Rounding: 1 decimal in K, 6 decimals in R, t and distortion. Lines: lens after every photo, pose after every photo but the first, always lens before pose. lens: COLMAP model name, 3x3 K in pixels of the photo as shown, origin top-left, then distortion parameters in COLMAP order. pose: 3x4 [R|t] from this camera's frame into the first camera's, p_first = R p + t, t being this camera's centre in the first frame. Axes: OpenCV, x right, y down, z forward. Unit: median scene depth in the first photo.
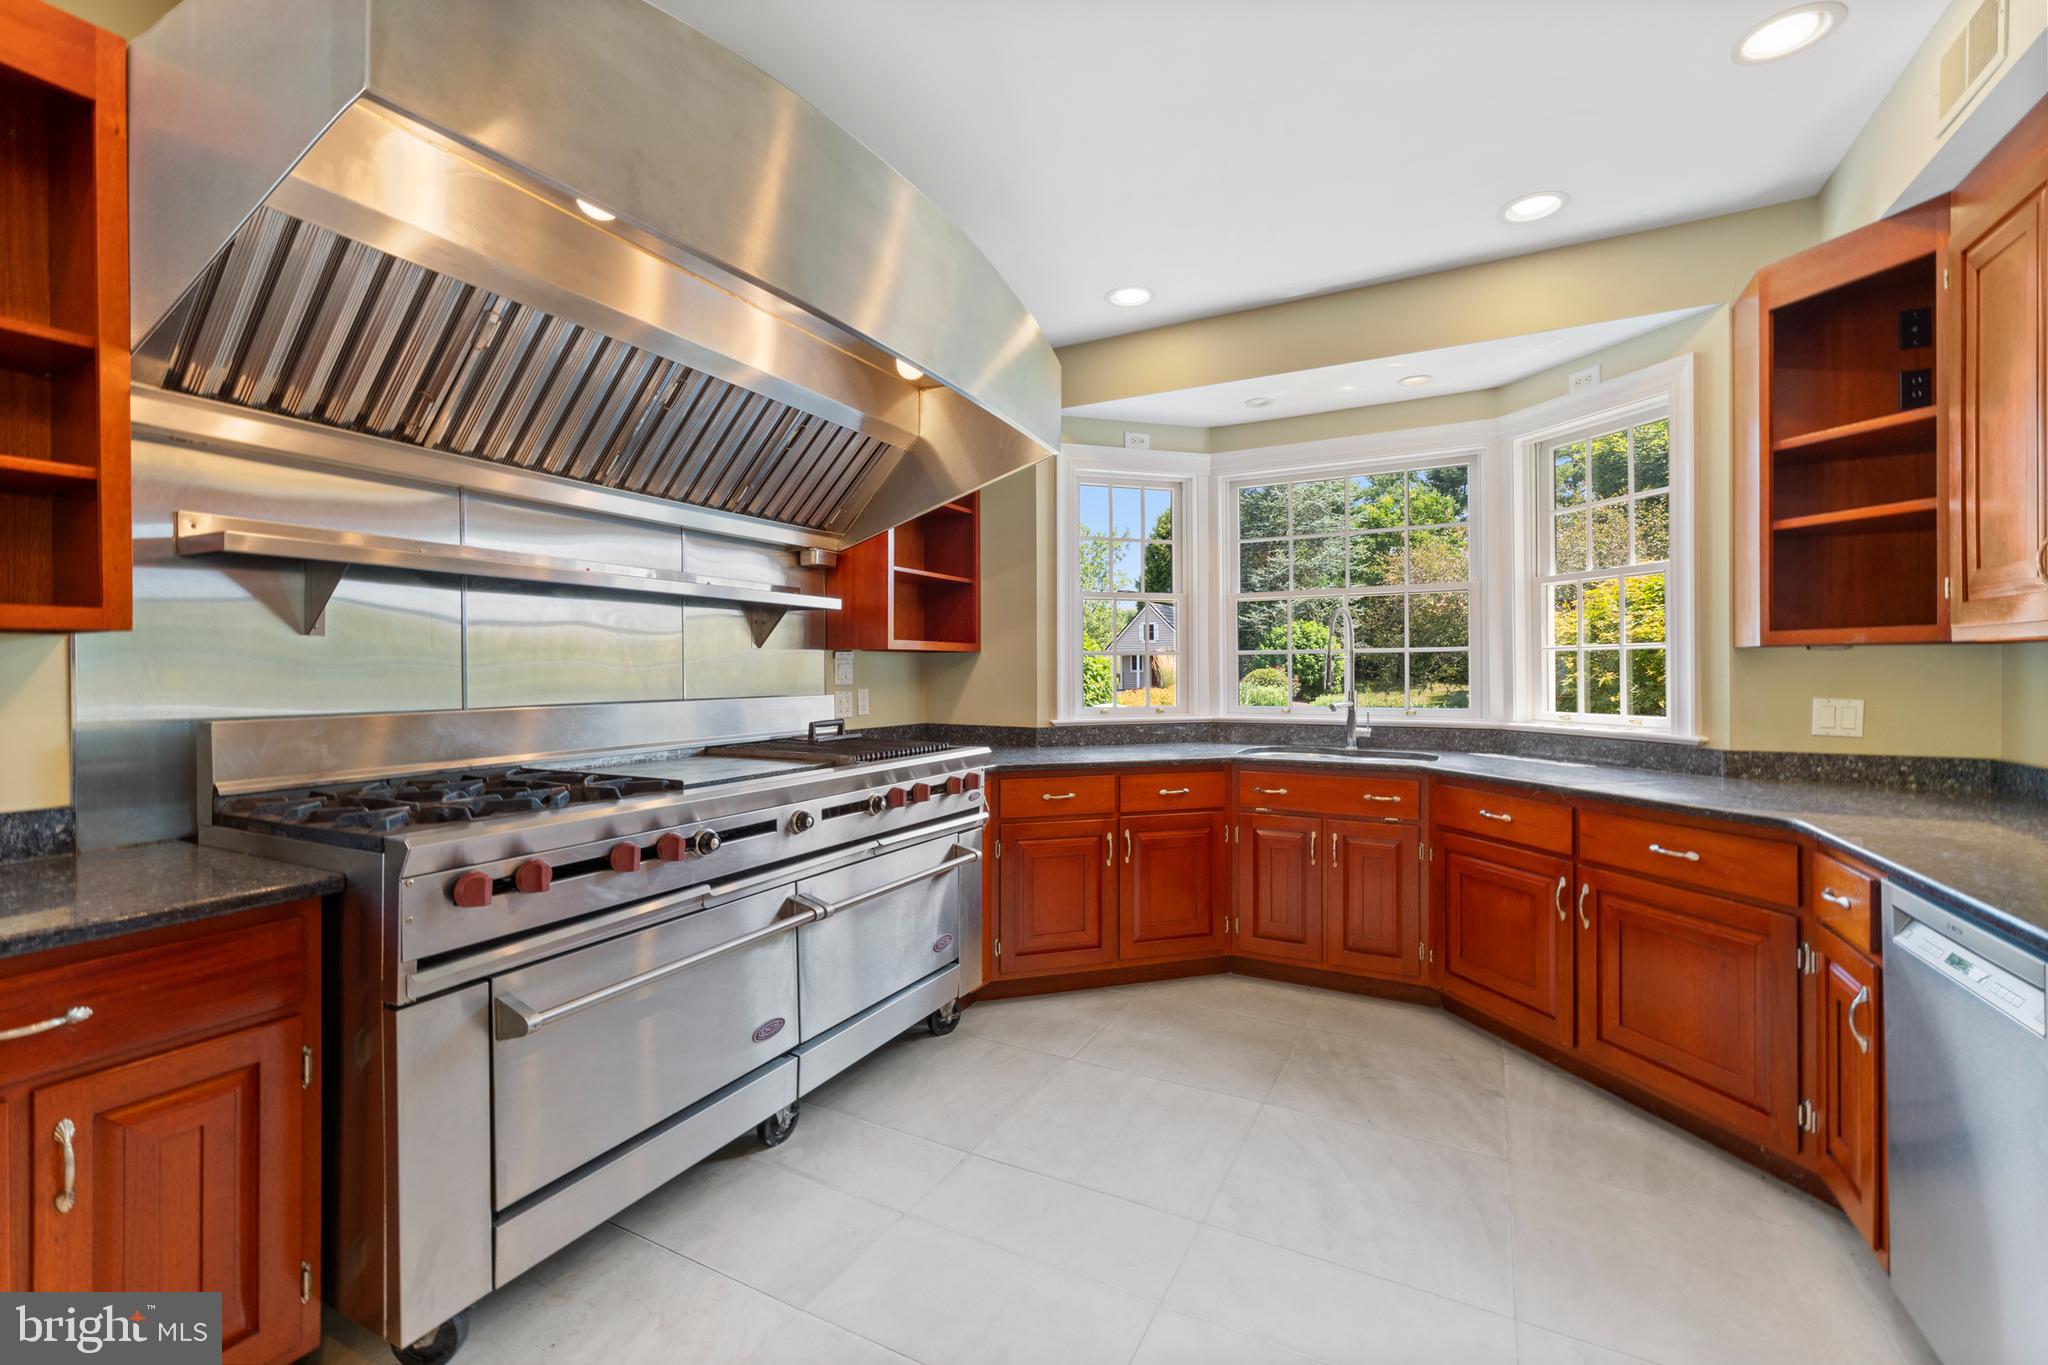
lens RADIAL K [[867.1, 0, 1025.9], [0, 867.1, 668.9], [0, 0, 1]] dist [0.006274, -0.001130]
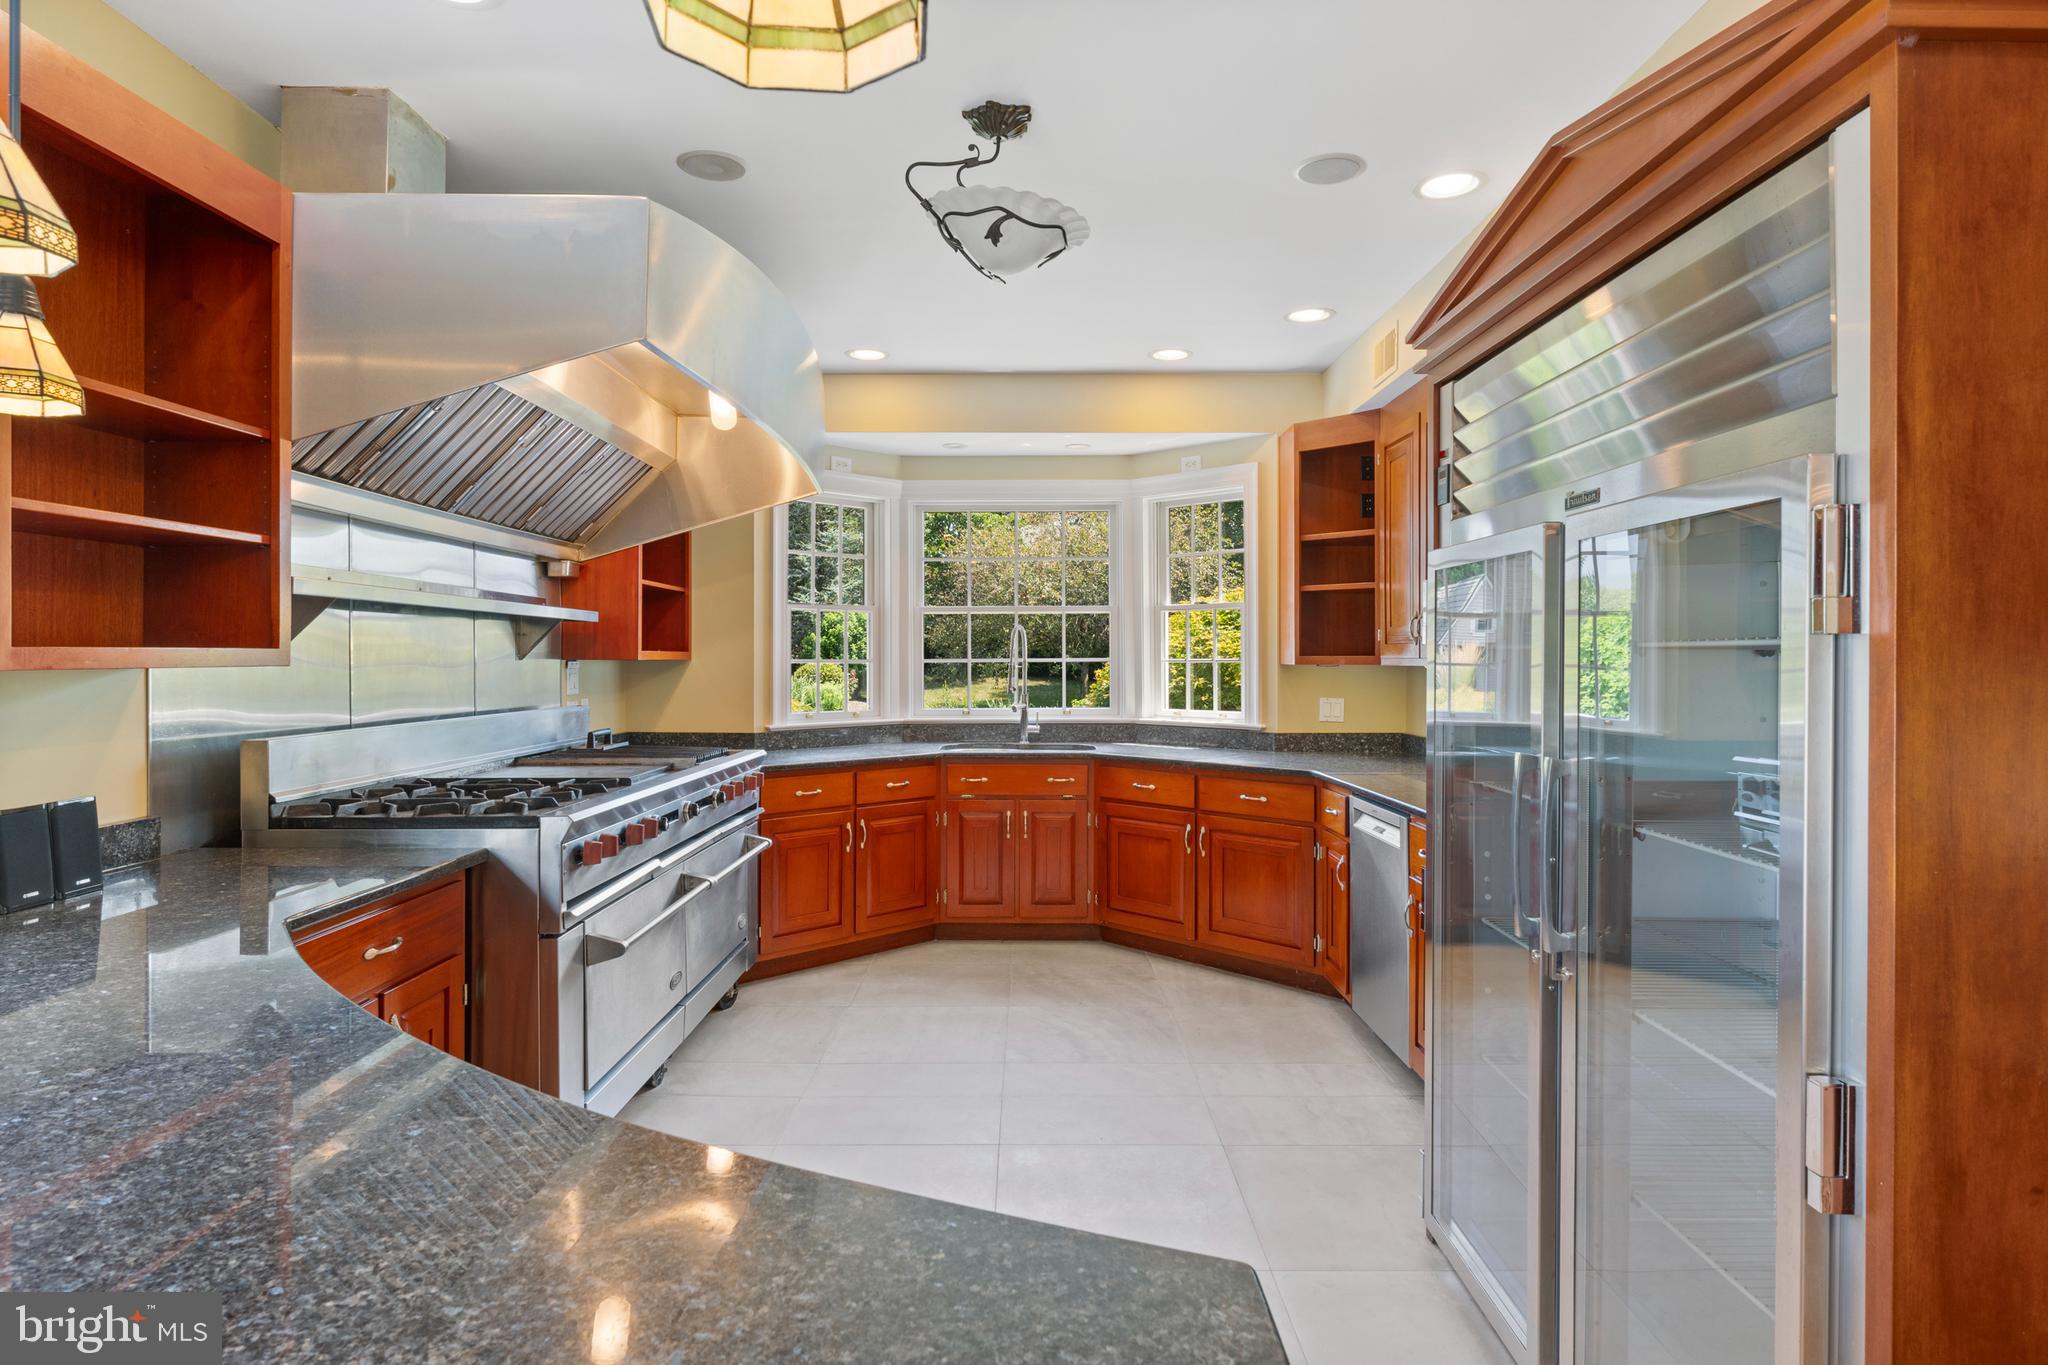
lens RADIAL K [[1117.8, 0, 1034.8], [0, 1117.8, 652.4], [0, 0, 1]] dist [-0.004449, -0.000705]
pose [[0.882322, 0.005194, 0.470617, -0.394968], [-0.002347, 0.999975, -0.006637, -0.026202], [-0.470640, 0.004752, 0.882313, -0.423791]]
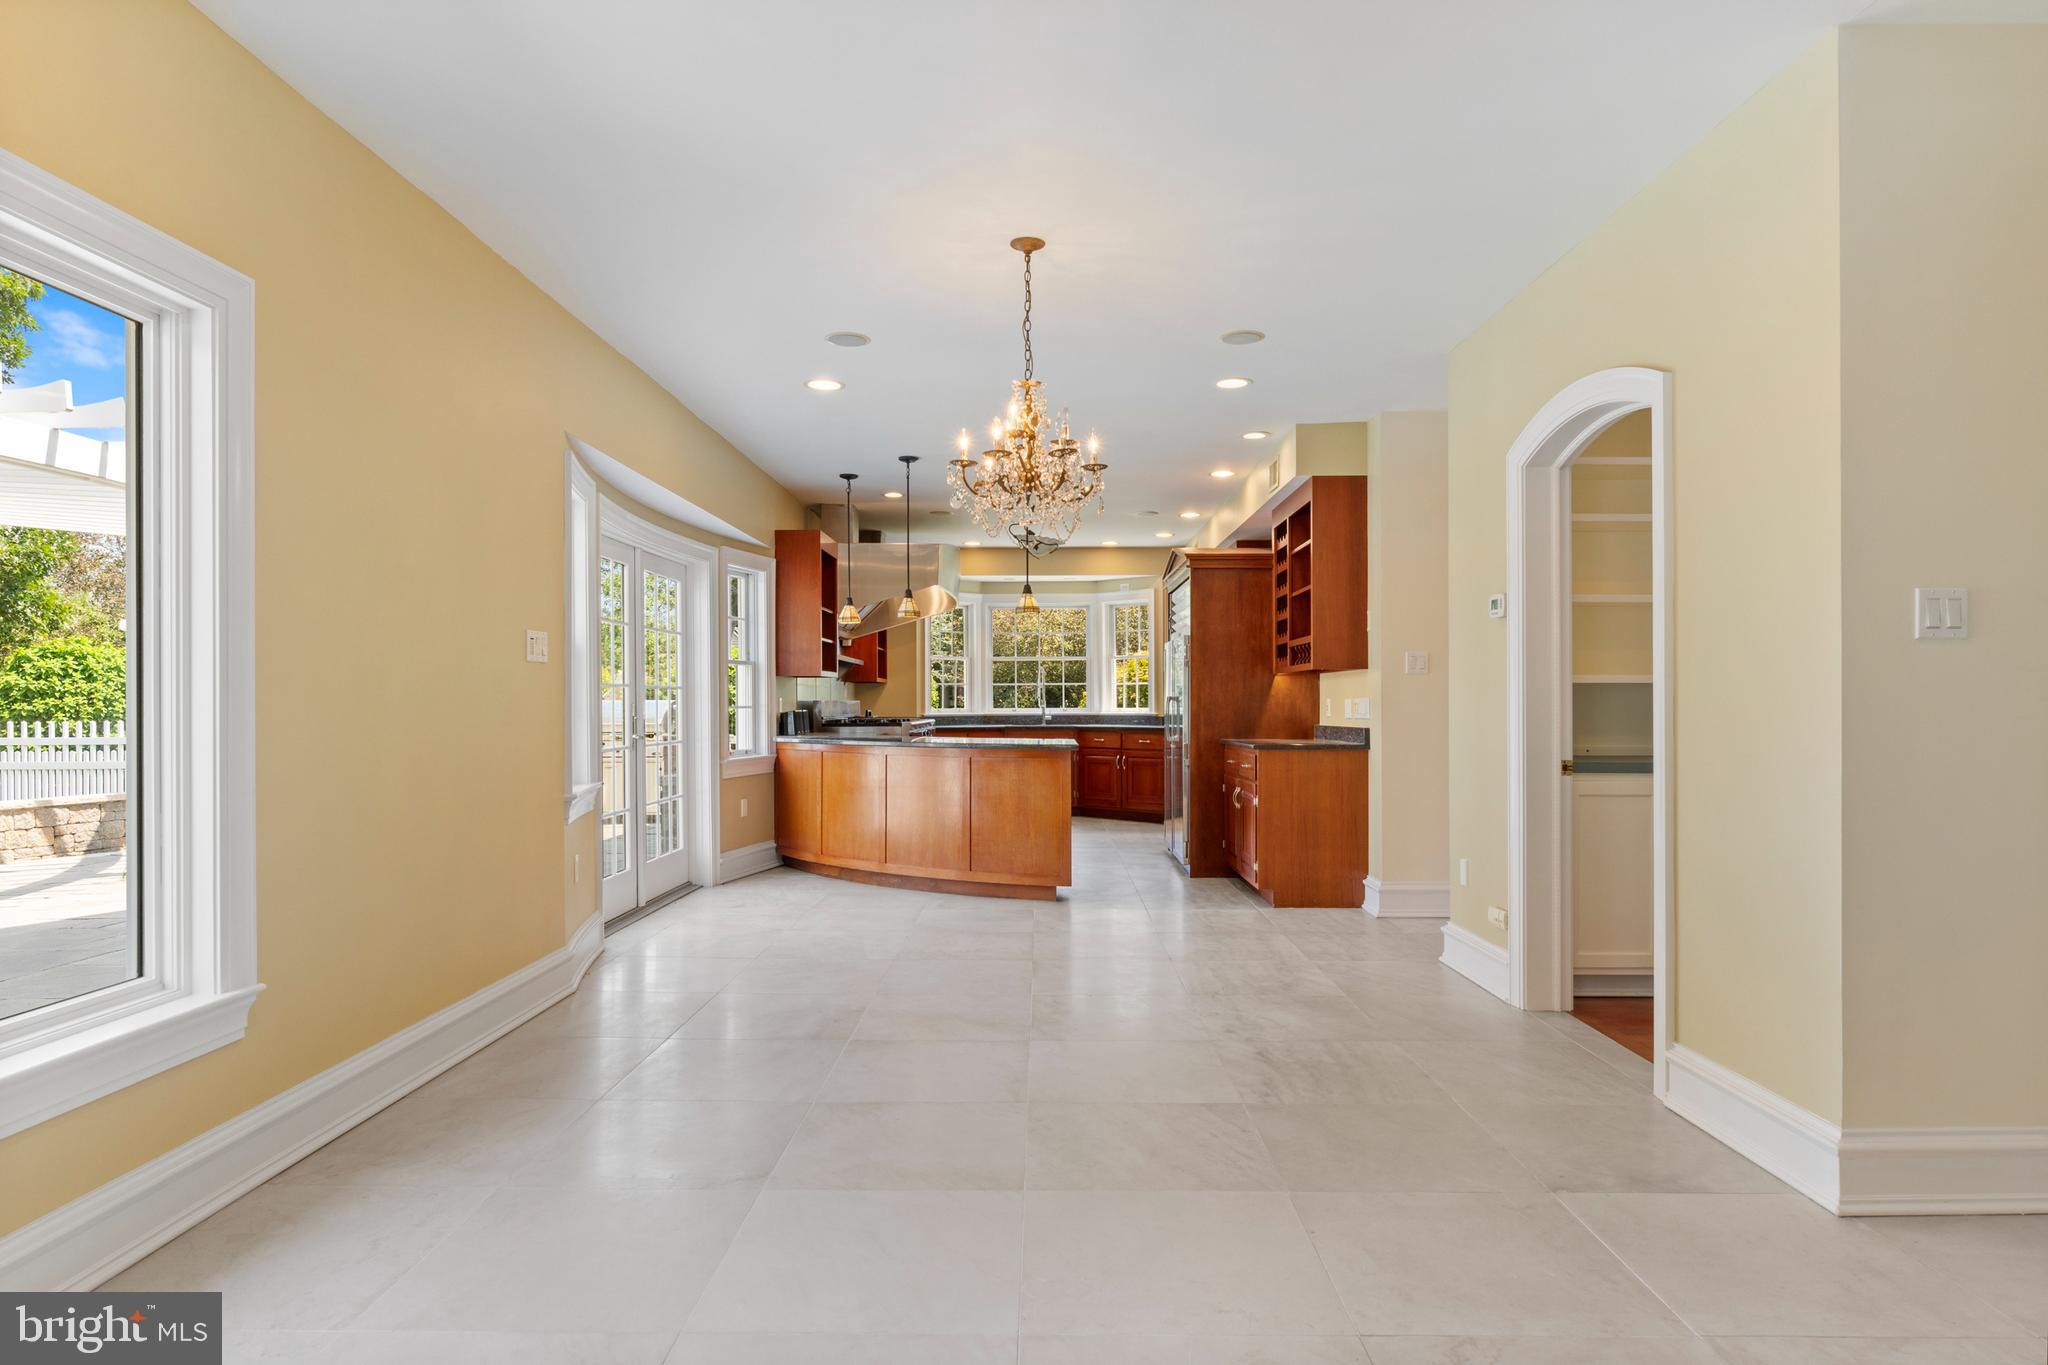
lens RADIAL K [[1182.2, 0, 1026.8], [0, 1182.2, 693.9], [0, 0, 1]] dist [0.000020, 0.000000]
pose [[0.890026, 0.004056, 0.455891, -1.368711], [0.000847, 0.999944, -0.010550, 0.048669], [-0.455908, 0.009776, 0.889973, -2.233804]]
